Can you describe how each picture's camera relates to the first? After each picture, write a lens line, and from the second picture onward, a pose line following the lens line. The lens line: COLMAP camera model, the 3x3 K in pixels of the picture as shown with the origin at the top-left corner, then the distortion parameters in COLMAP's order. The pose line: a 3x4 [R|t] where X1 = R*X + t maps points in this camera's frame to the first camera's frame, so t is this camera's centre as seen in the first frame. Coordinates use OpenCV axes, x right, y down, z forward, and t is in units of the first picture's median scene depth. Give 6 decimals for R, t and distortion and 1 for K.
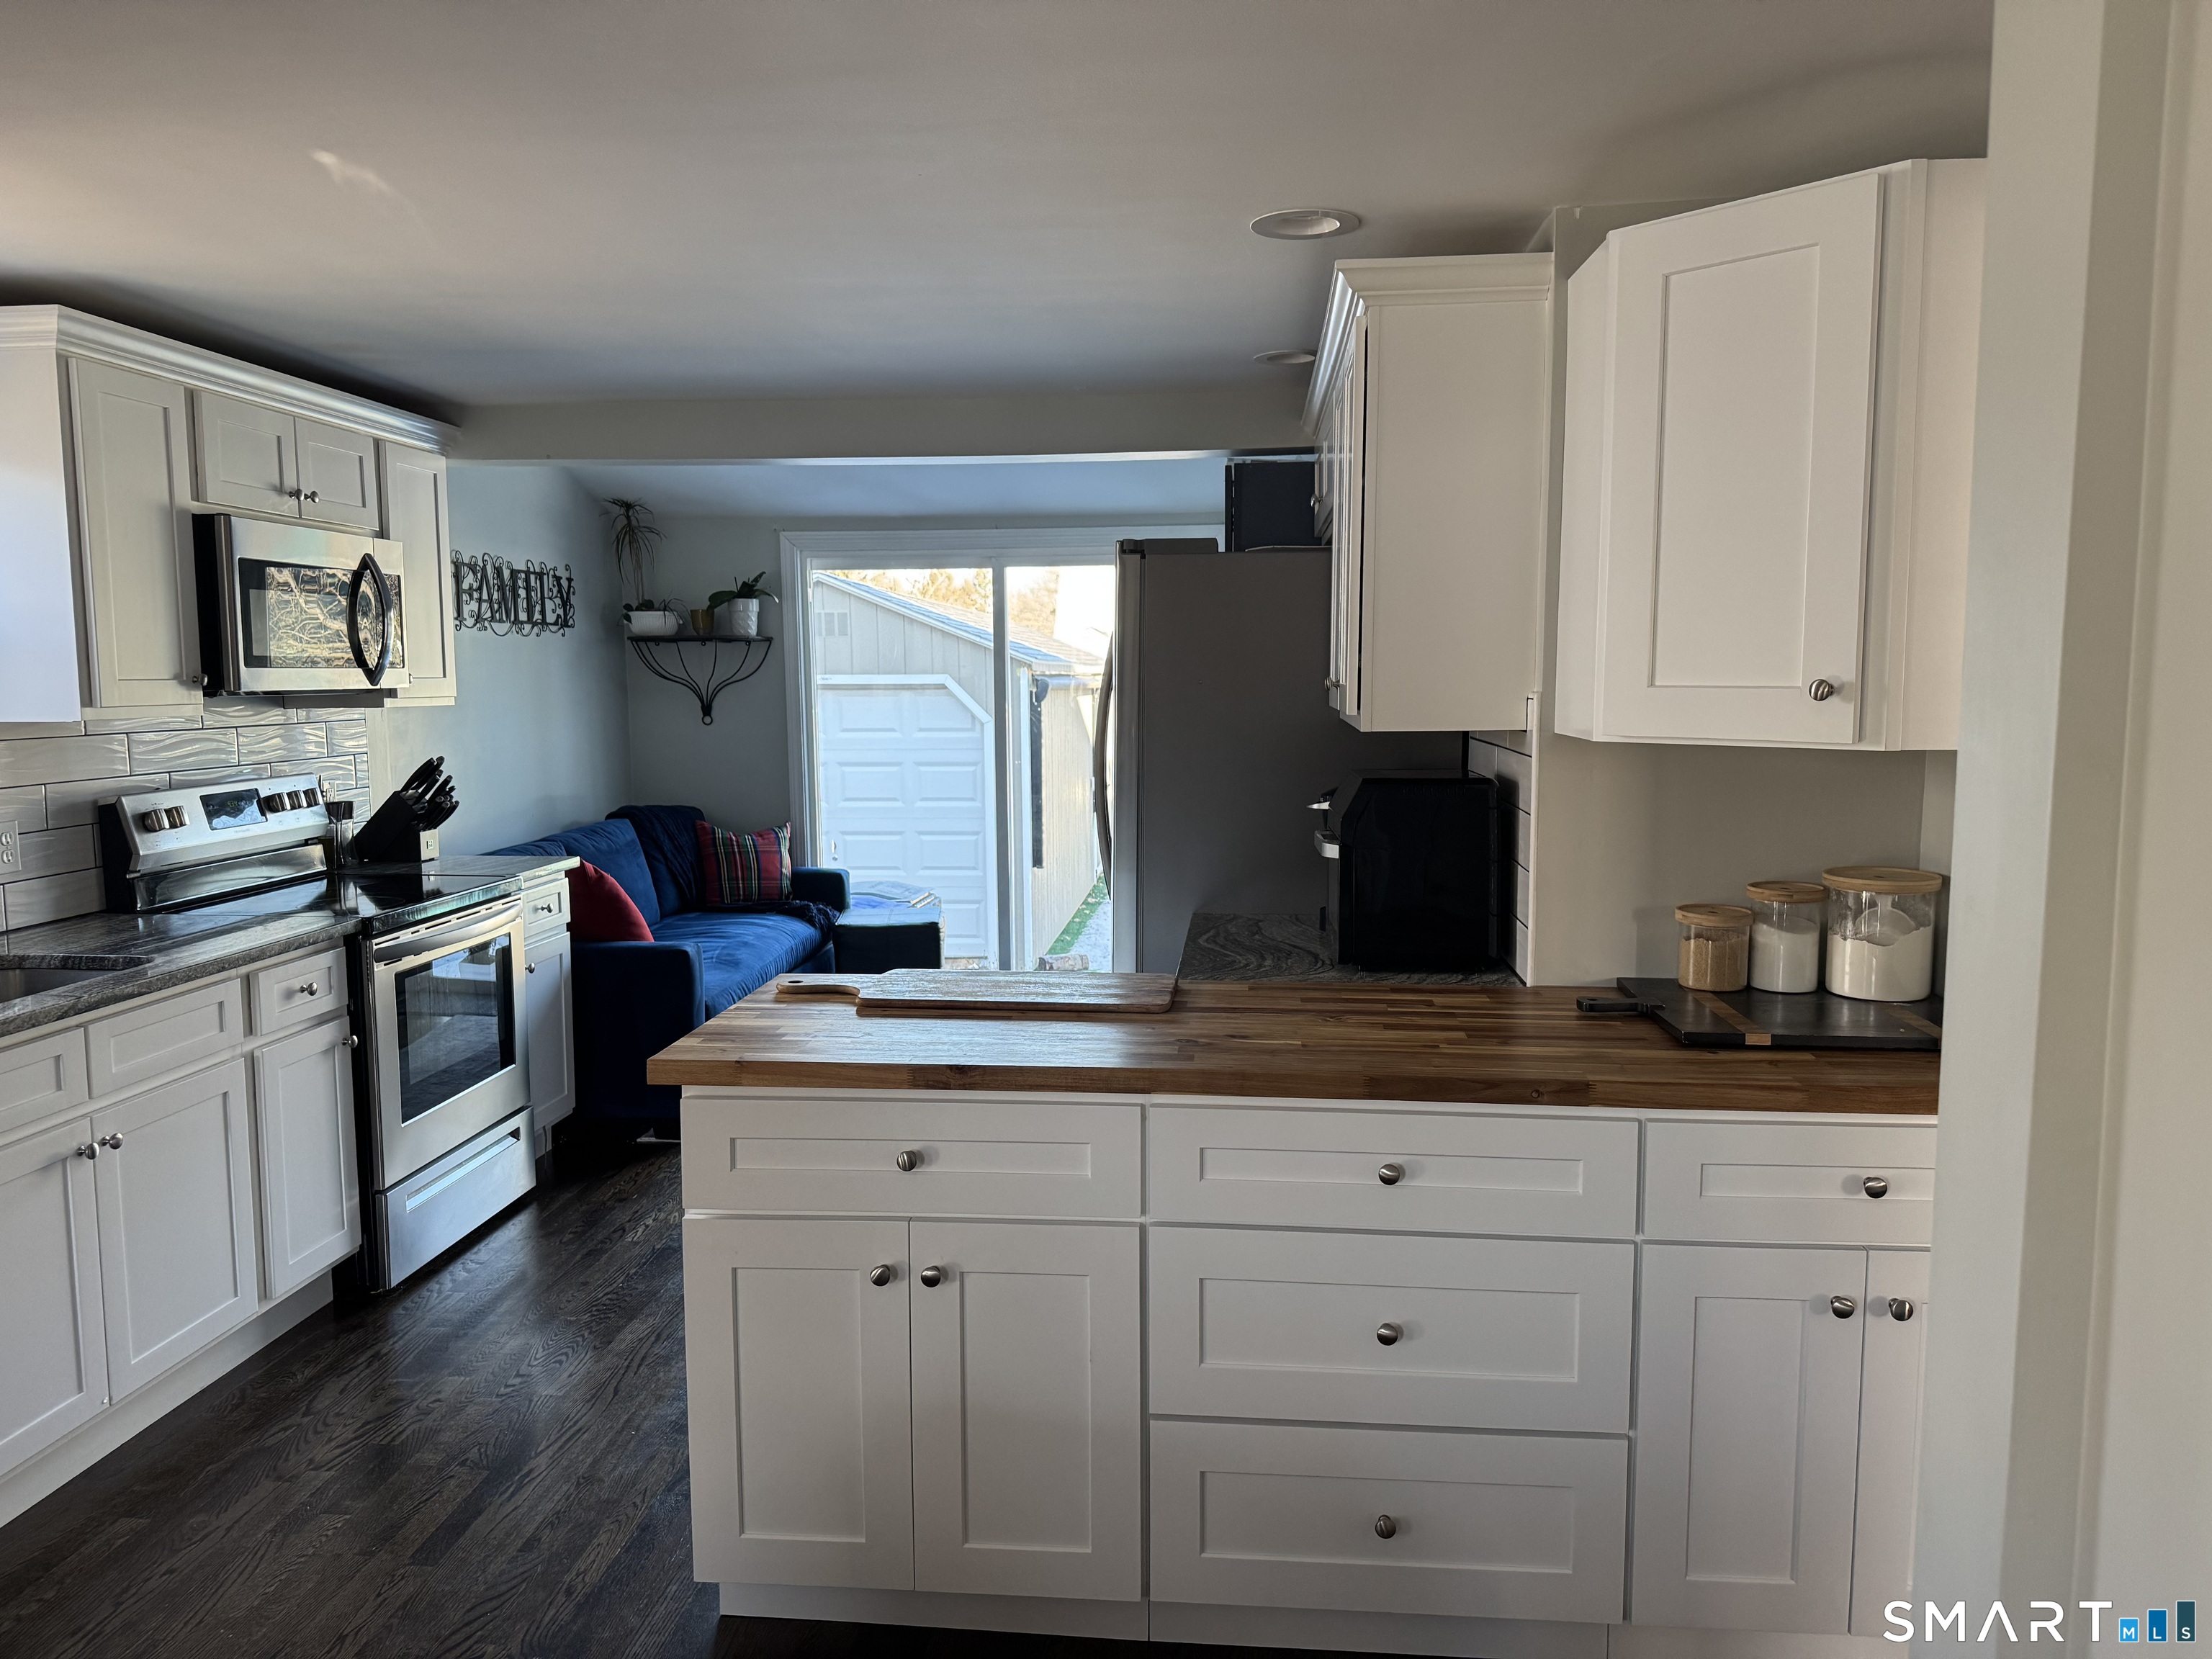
lens RADIAL K [[1603.8, 0, 1097.5], [0, 1603.8, 855.9], [0, 0, 1]] dist [0.092234, -0.041571]
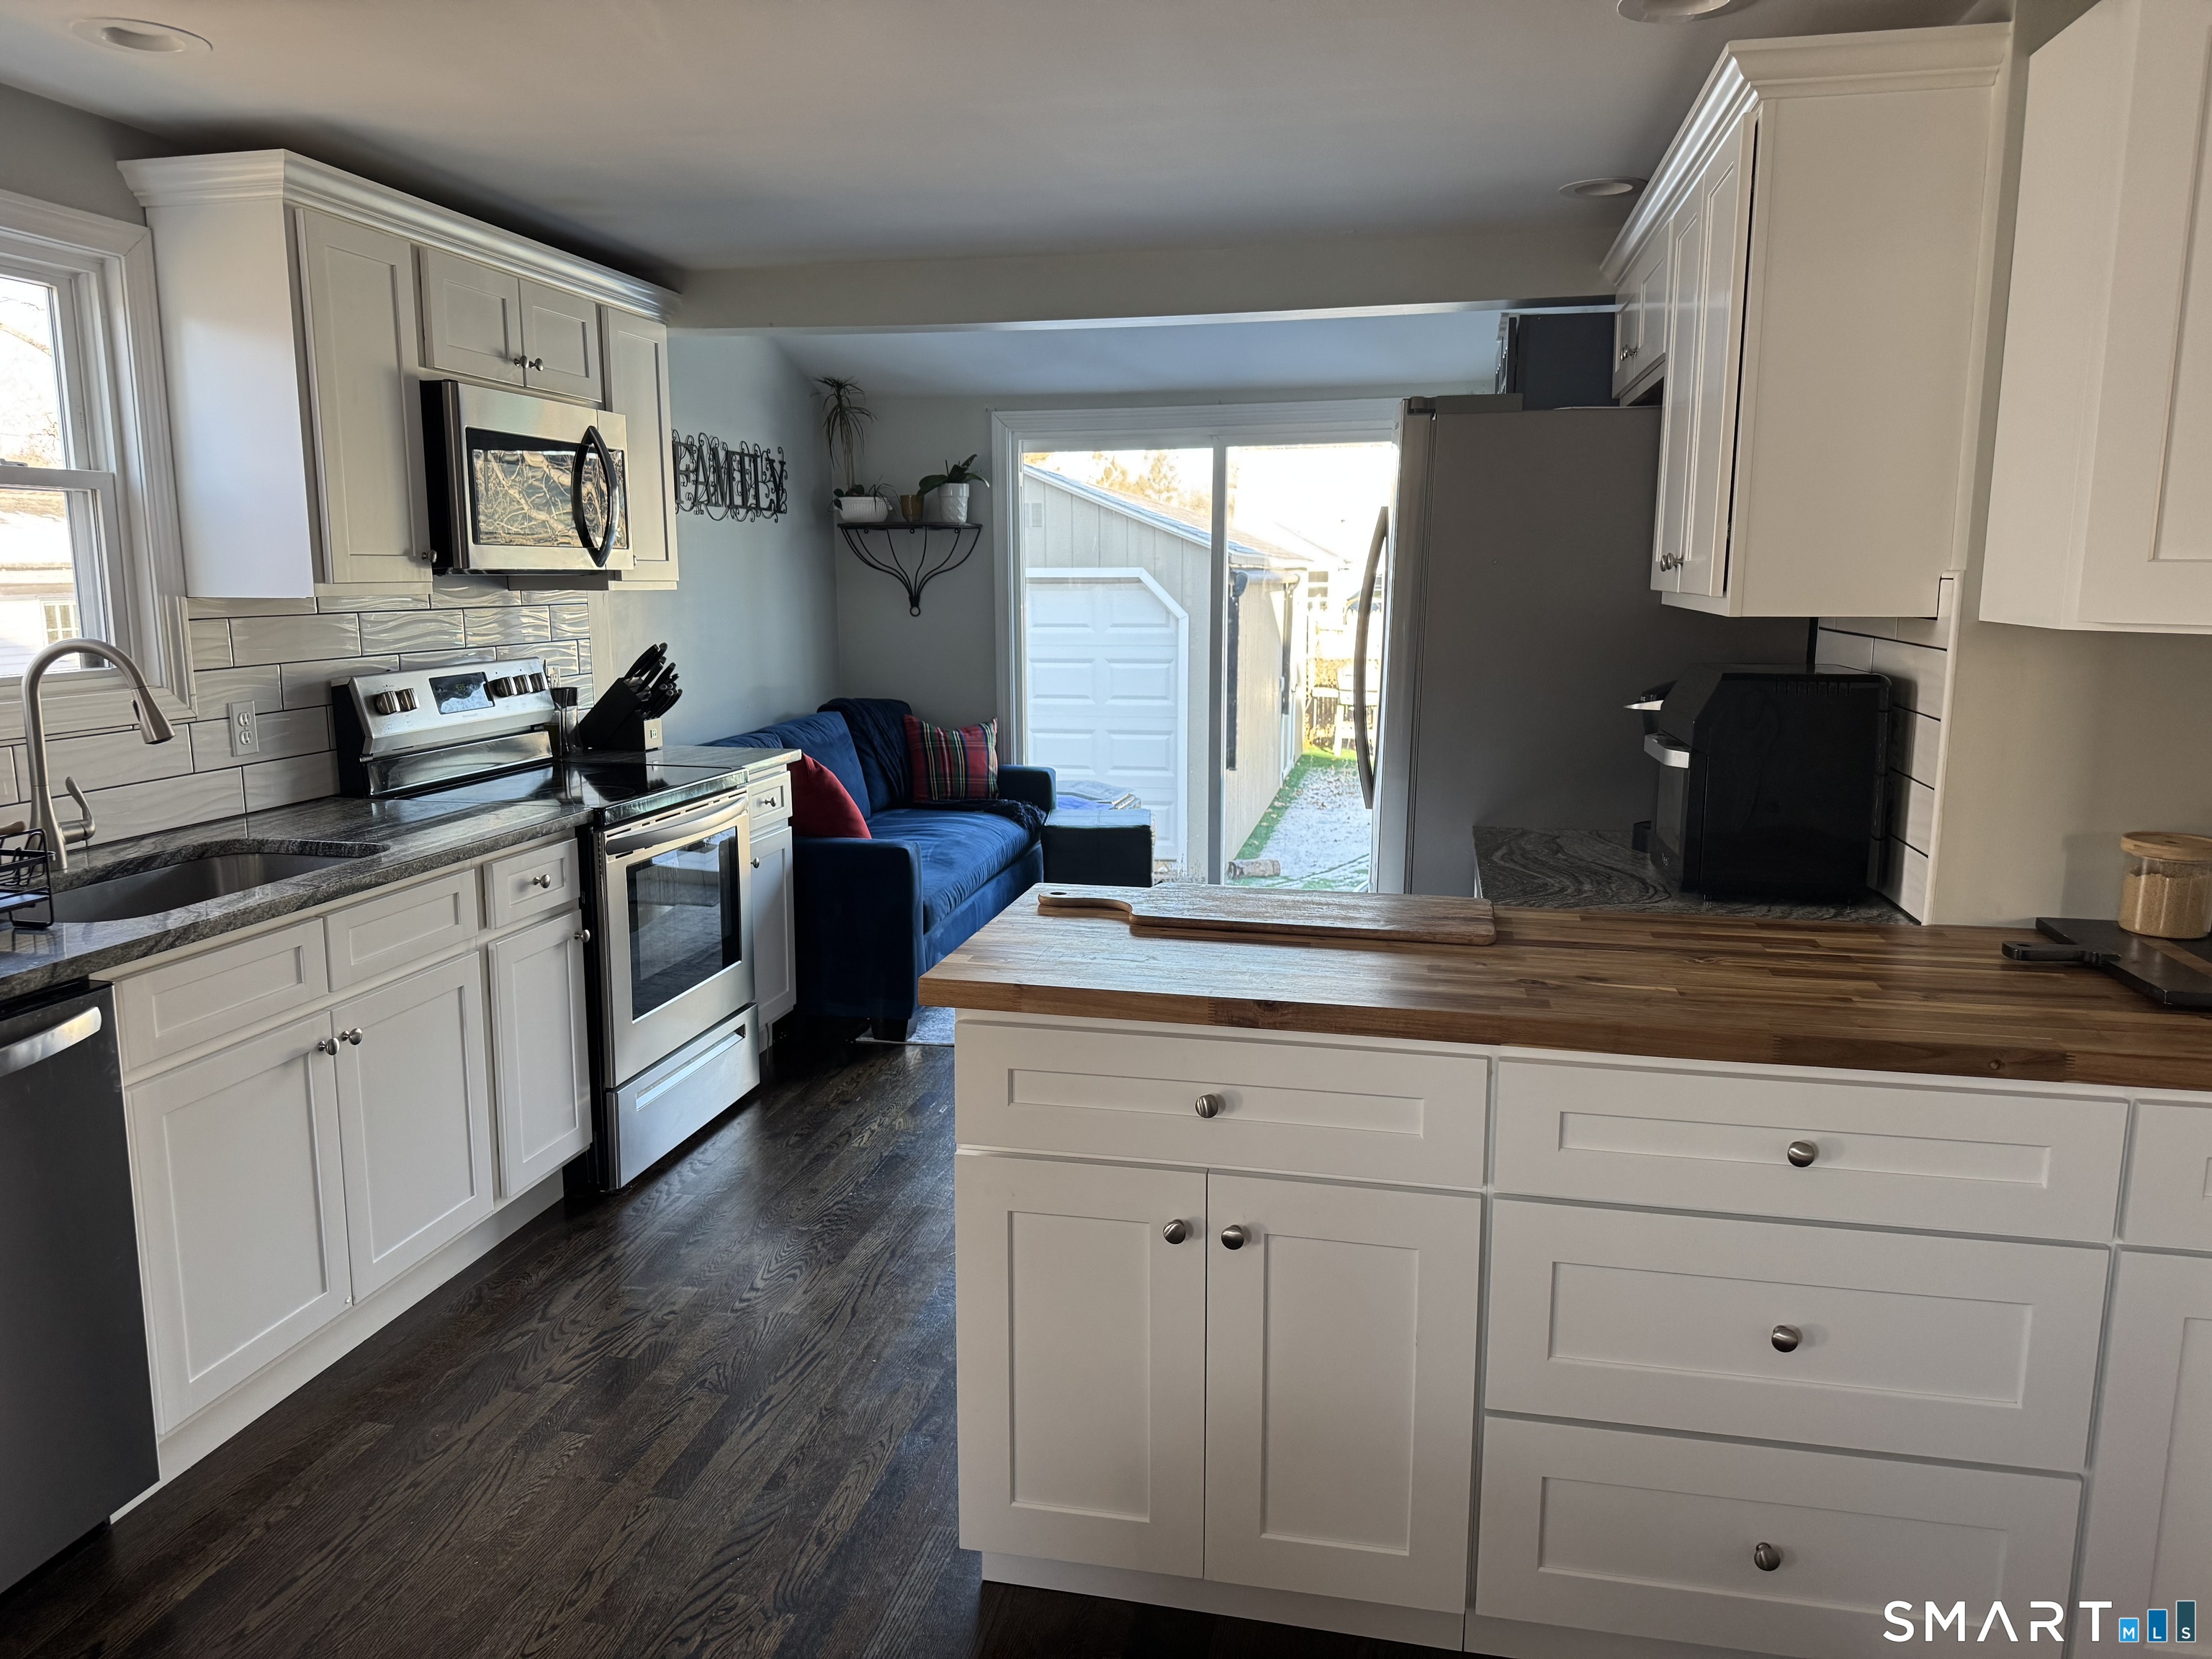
lens RADIAL K [[1578.1, 0, 1103.3], [0, 1578.1, 849.0], [0, 0, 1]] dist [0.171186, -0.158567]
pose [[0.994876, 0.025126, -0.097933, -0.057334], [-0.019295, 0.998009, 0.060042, -0.001179], [0.099246, -0.057845, 0.993380, 0.087022]]
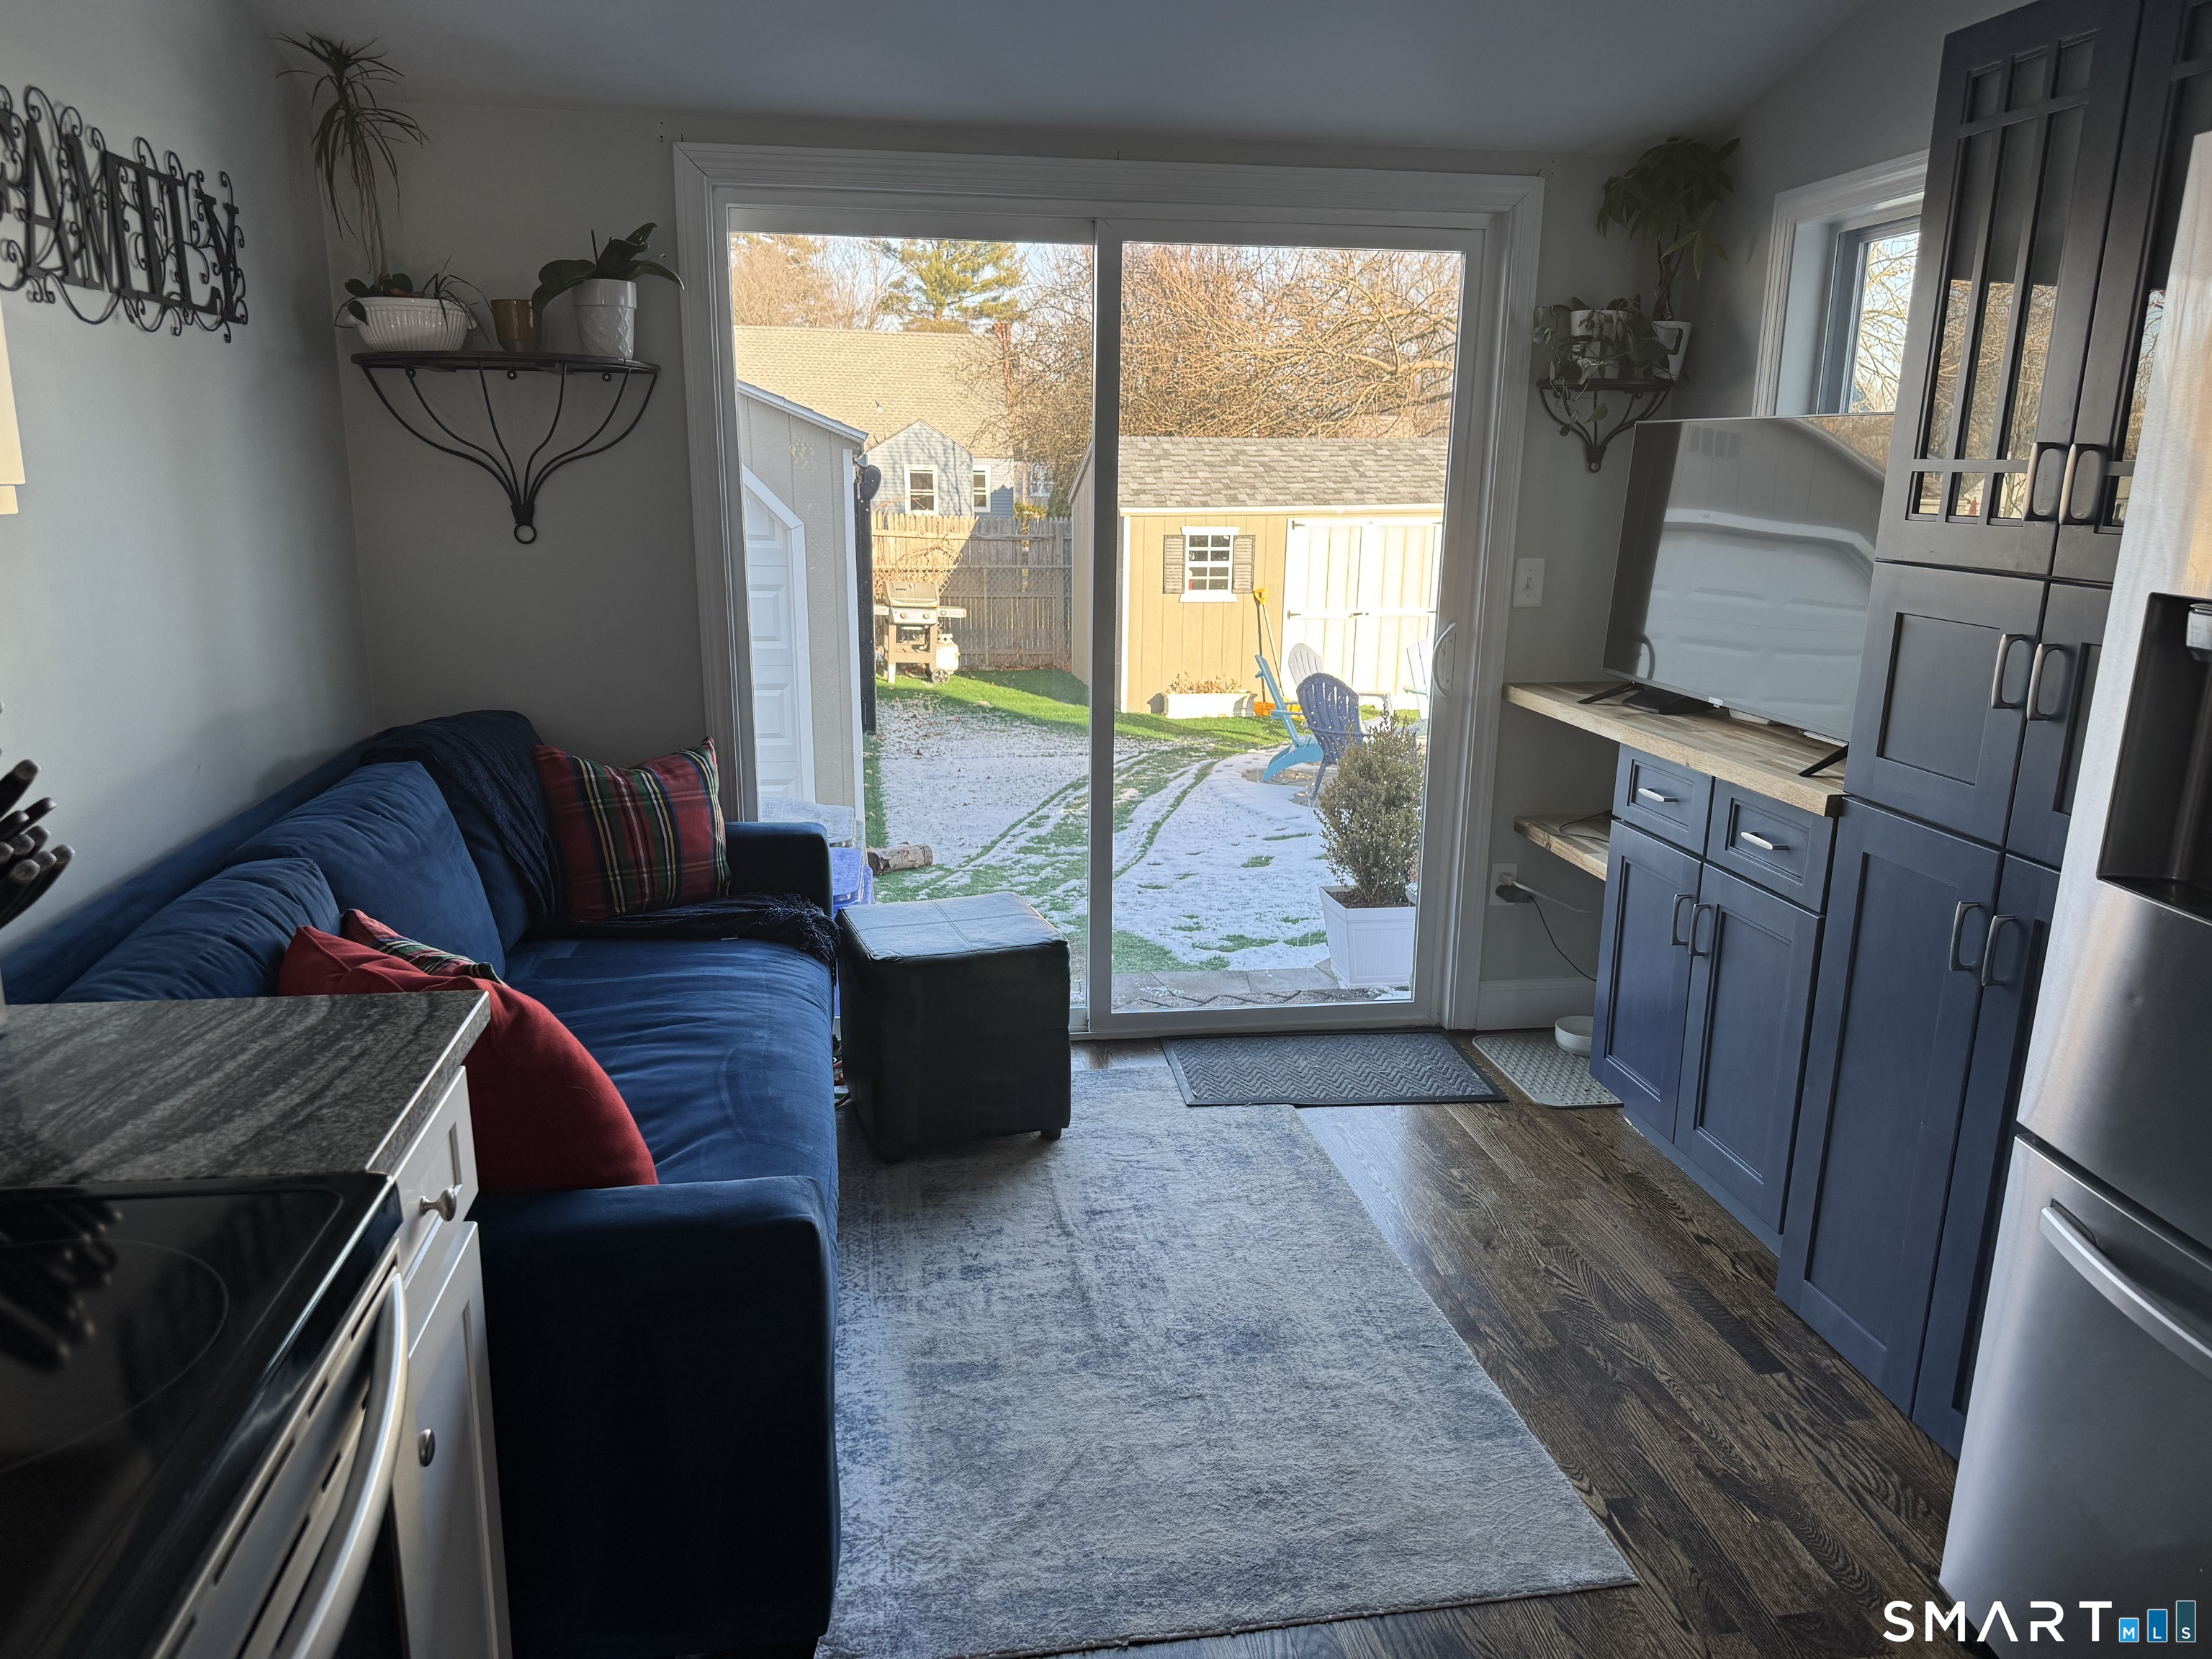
lens RADIAL K [[1585.7, 0, 1110.1], [0, 1585.7, 849.3], [0, 0, 1]] dist [0.051248, -0.051677]
pose [[0.966877, -0.042444, 0.251689, -0.361011], [0.011310, 0.992233, 0.123879, -0.086227], [-0.254992, -0.116930, 0.959847, 0.859499]]
